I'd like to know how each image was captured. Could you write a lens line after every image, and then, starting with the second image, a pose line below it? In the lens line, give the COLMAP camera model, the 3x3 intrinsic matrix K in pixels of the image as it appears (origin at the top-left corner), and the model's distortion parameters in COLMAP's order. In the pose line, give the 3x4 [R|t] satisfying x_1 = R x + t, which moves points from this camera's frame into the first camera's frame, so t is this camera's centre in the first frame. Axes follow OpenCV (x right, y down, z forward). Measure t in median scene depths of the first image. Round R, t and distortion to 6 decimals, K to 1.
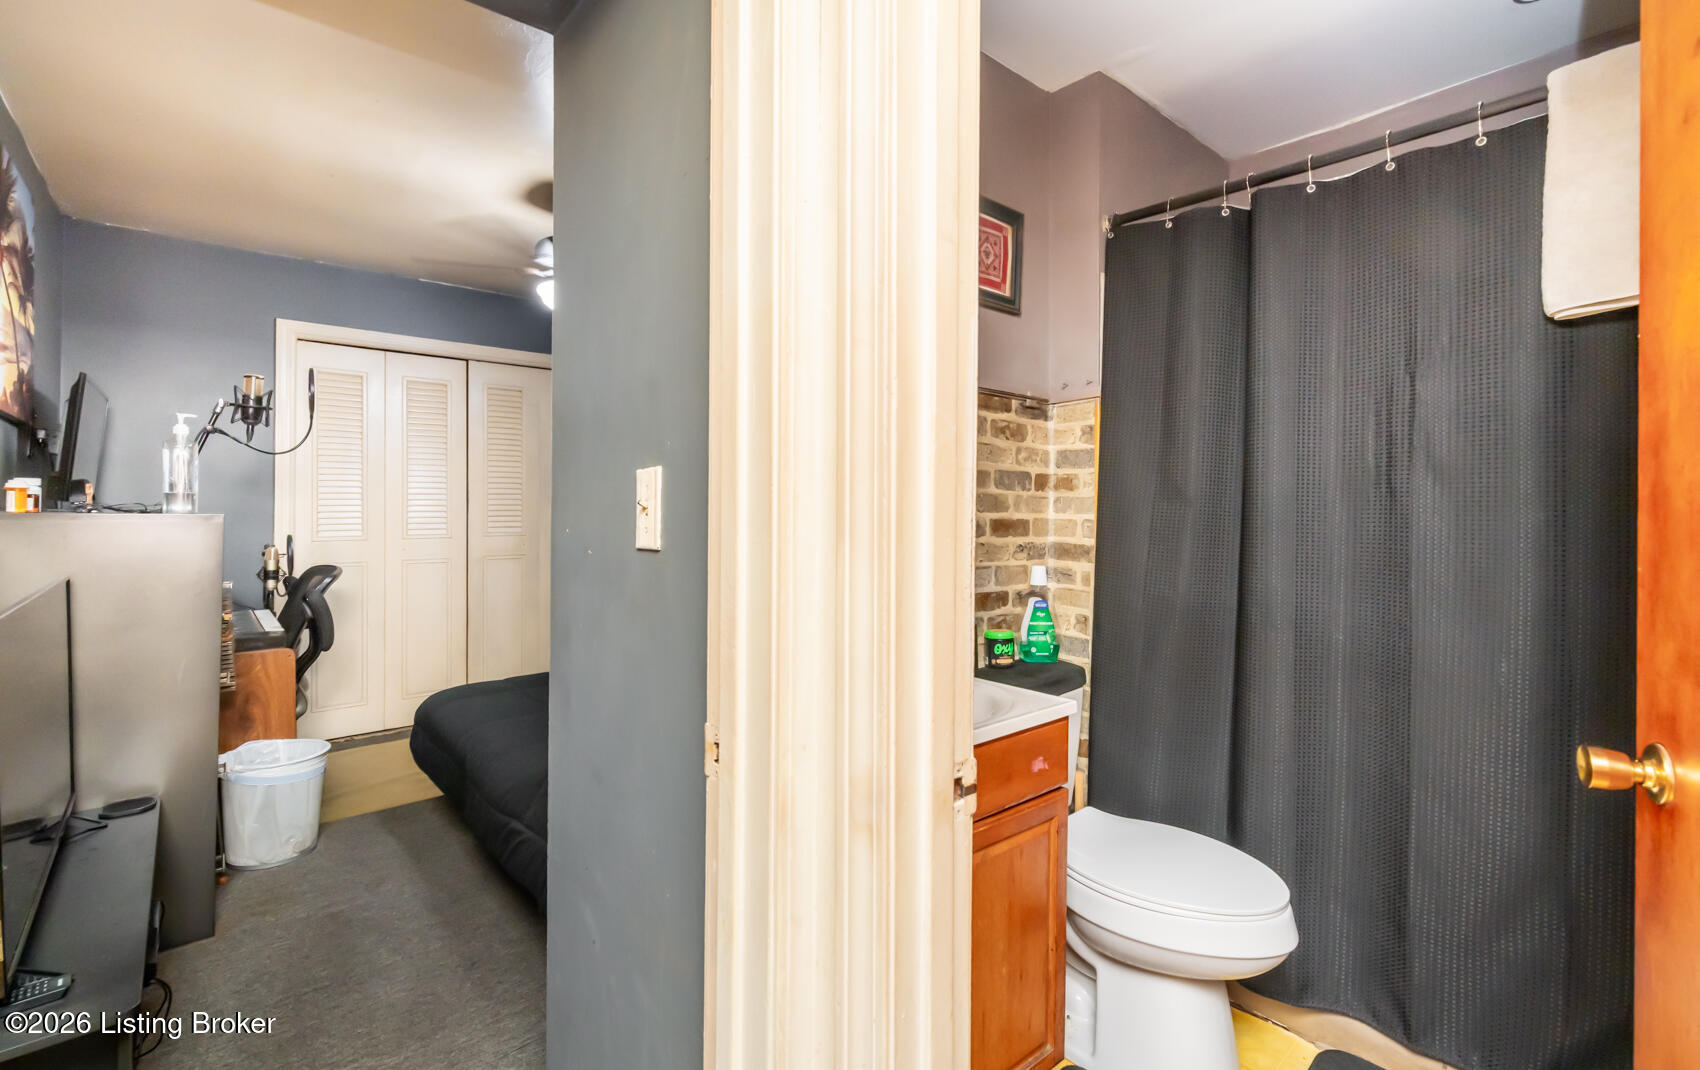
lens RADIAL K [[740.9, 0, 848.4], [0, 740.9, 524.7], [0, 0, 1]] dist [-0.001694, -0.000805]
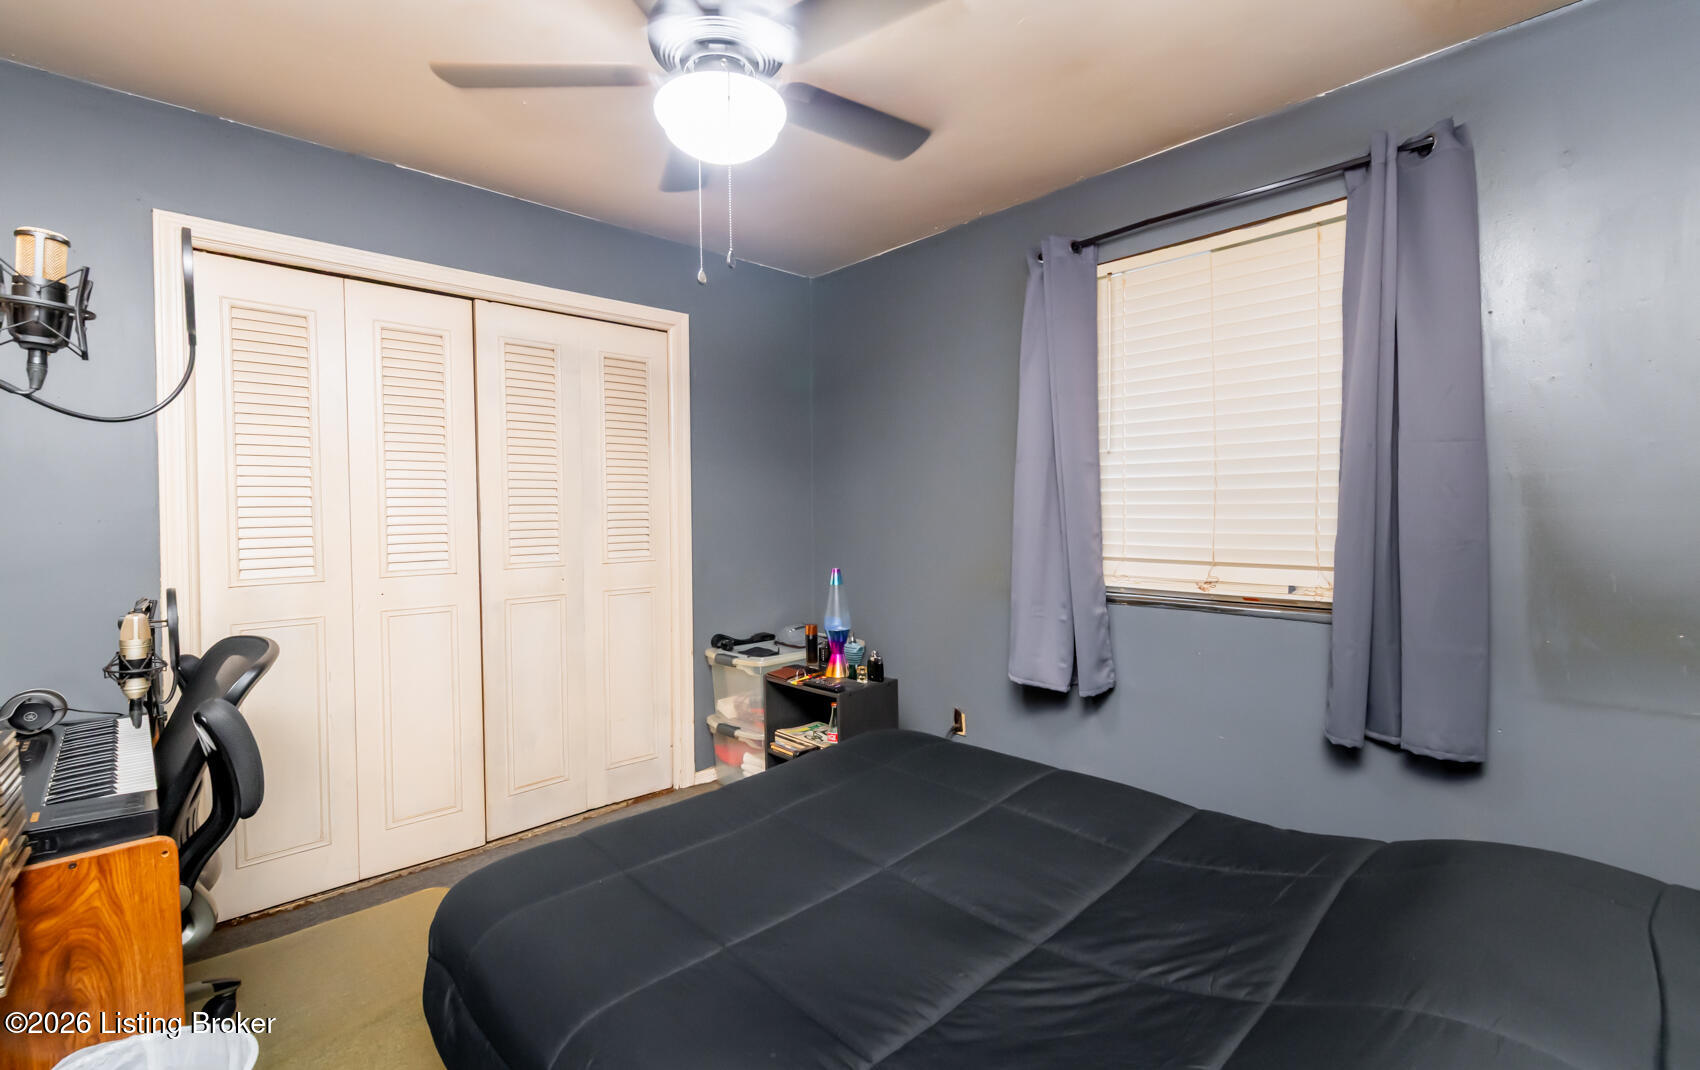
lens RADIAL K [[740.9, 0, 849.6], [0, 740.9, 536.9], [0, 0, 1]] dist [-0.001694, -0.000805]
pose [[0.998724, -0.018390, 0.047028, -0.233112], [0.017859, 0.999772, 0.011673, -0.015855], [-0.047232, -0.010818, 0.998825, 0.353541]]
